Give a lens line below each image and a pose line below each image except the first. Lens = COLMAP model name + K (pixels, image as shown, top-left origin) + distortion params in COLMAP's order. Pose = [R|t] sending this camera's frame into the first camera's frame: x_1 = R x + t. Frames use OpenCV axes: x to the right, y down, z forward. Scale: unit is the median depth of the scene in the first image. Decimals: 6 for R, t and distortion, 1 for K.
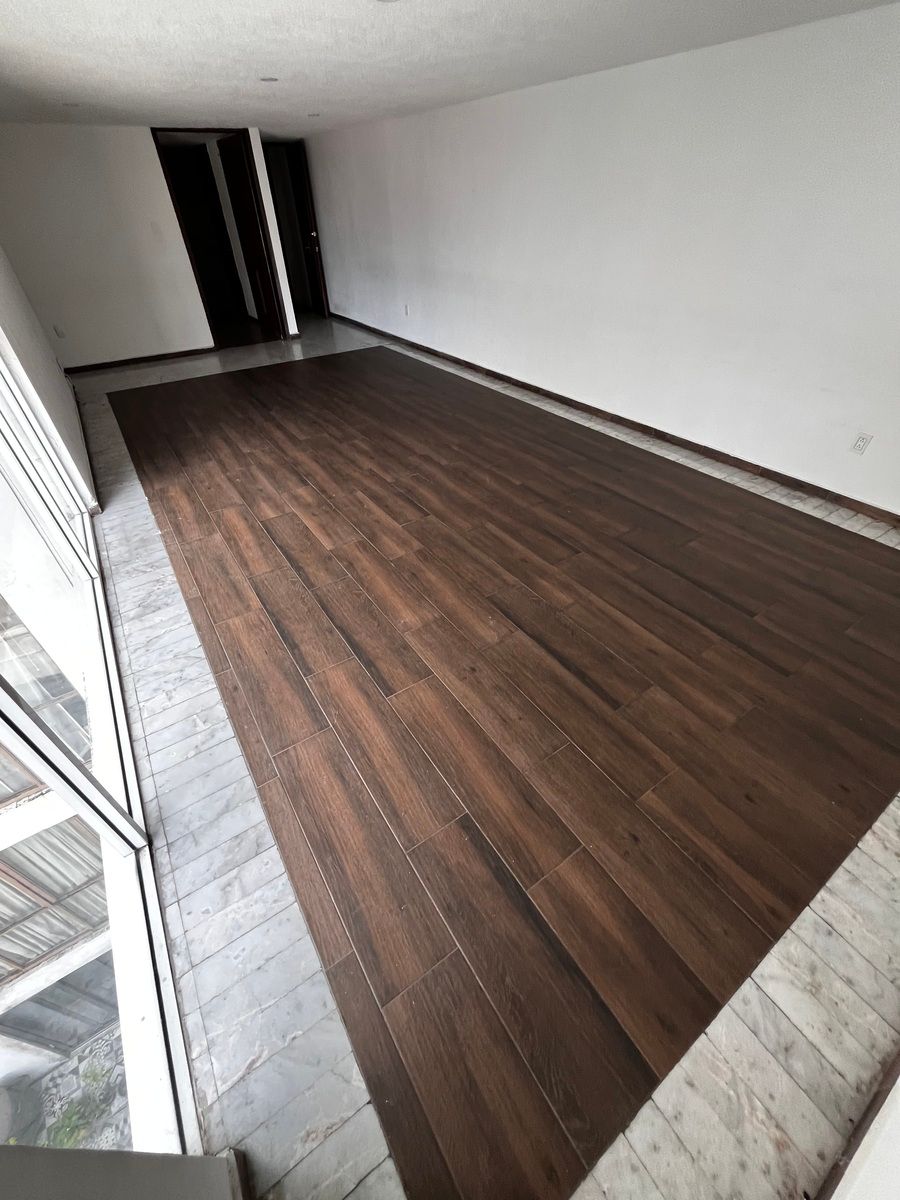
lens RADIAL K [[485.1, 0, 449.5], [0, 485.1, 600.2], [0, 0, 1]] dist [-0.000786, -0.000266]
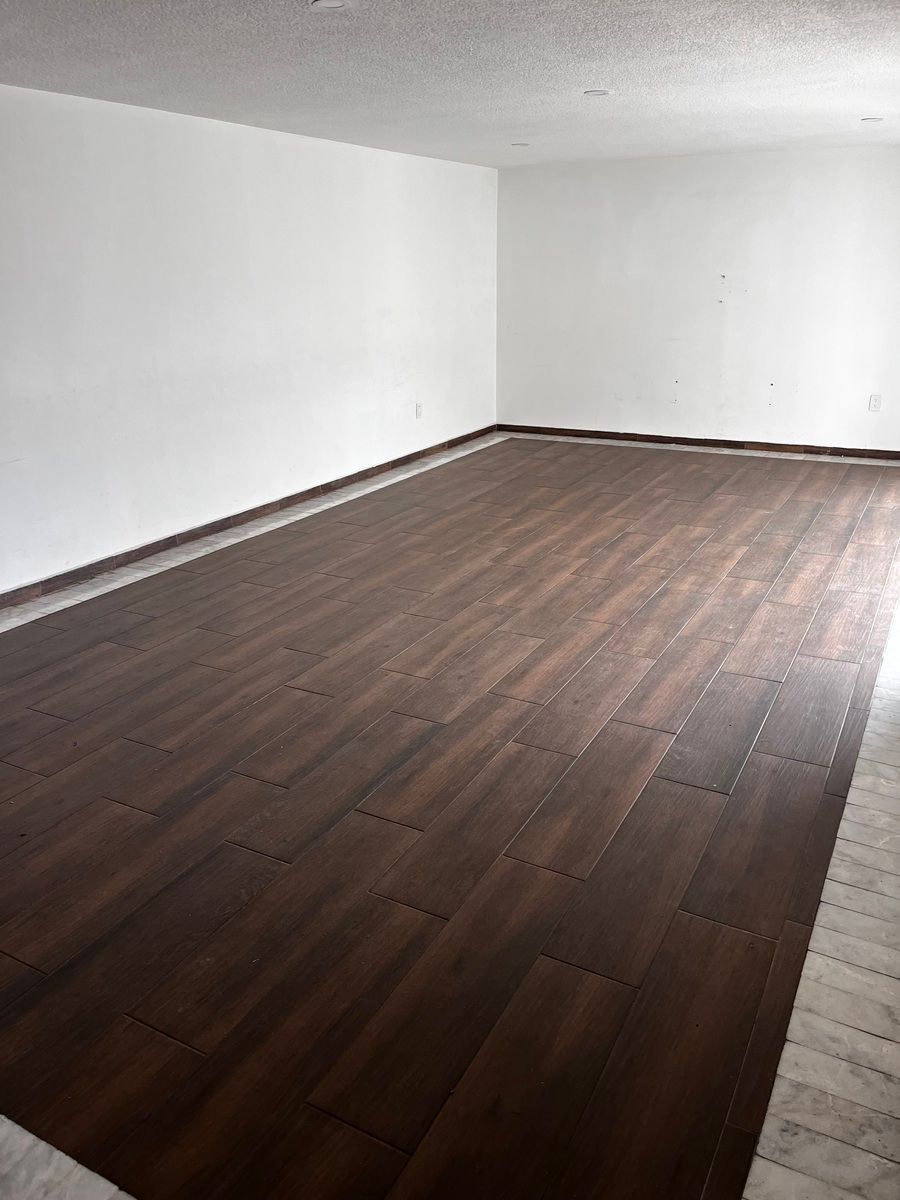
lens RADIAL K [[911.7, 0, 450.4], [0, 911.7, 600.1], [0, 0, 1]] dist [0.026357, -0.004180]
pose [[-0.462204, -0.279630, 0.841531, -1.187299], [0.586634, 0.615234, 0.526638, -1.037150], [-0.665003, 0.737085, -0.120323, 1.319573]]
